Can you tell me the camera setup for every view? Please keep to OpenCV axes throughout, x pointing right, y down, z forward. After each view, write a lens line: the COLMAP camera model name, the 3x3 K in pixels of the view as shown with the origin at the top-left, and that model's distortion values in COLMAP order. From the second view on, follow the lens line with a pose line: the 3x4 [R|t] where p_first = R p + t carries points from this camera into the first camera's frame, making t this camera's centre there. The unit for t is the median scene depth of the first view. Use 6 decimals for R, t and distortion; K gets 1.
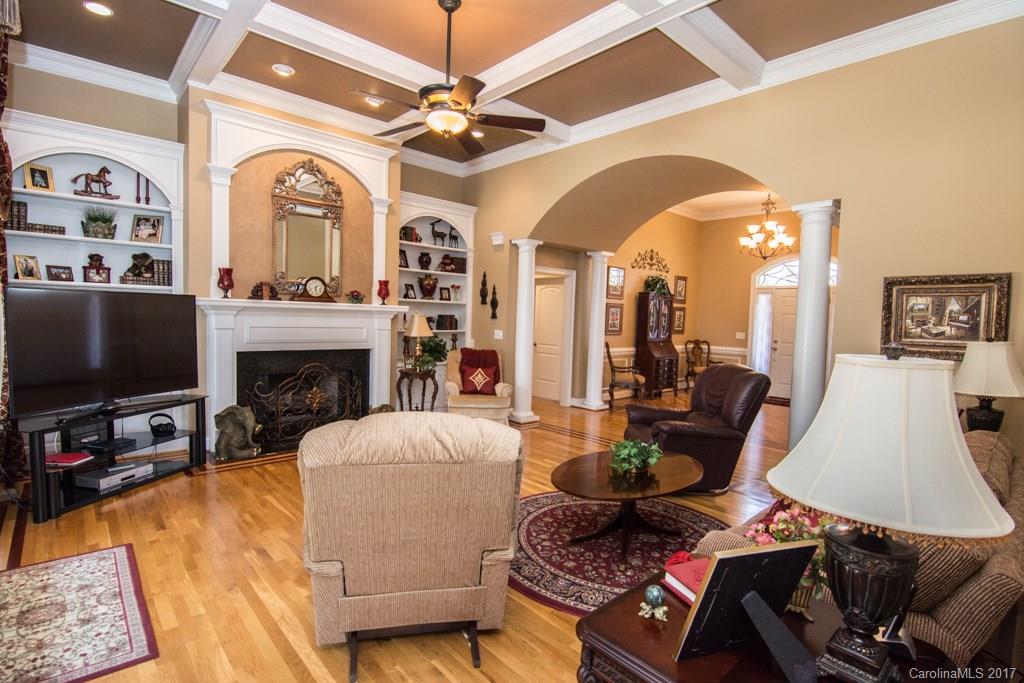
lens RADIAL K [[497.1, 0, 516.4], [0, 497.1, 341.7], [0, 0, 1]] dist [-0.021824, -0.001700]
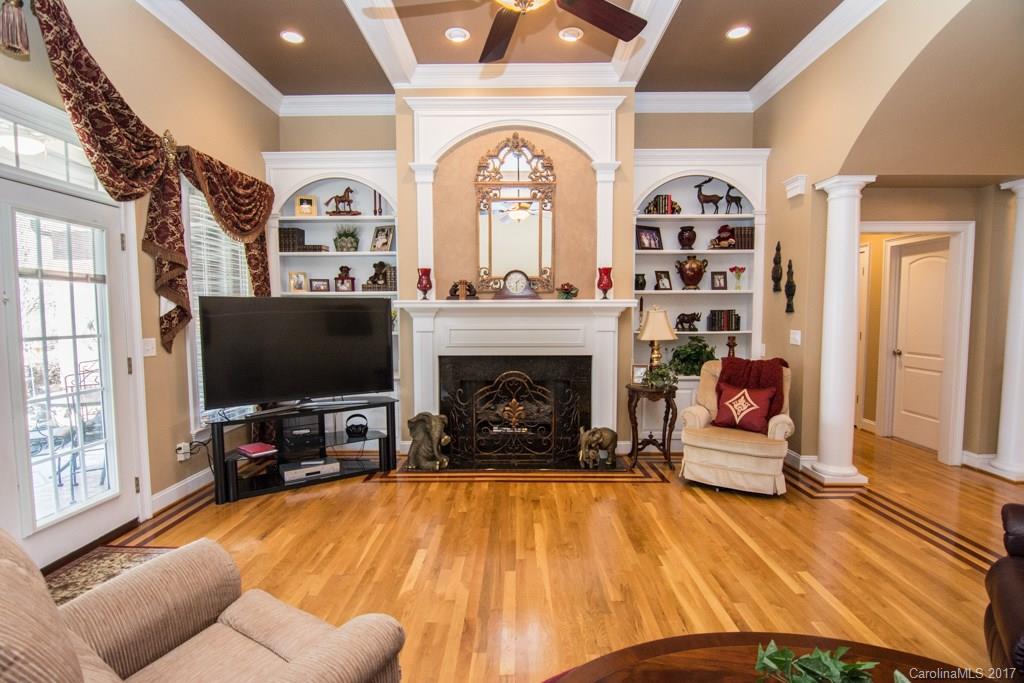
lens RADIAL K [[497.1, 0, 509.2], [0, 497.1, 346.1], [0, 0, 1]] dist [-0.021824, -0.001700]
pose [[0.720619, 0.013774, -0.693194, 0.168464], [-0.008987, 0.999904, 0.010526, -0.008191], [0.693273, -0.001356, 0.720674, 0.347782]]
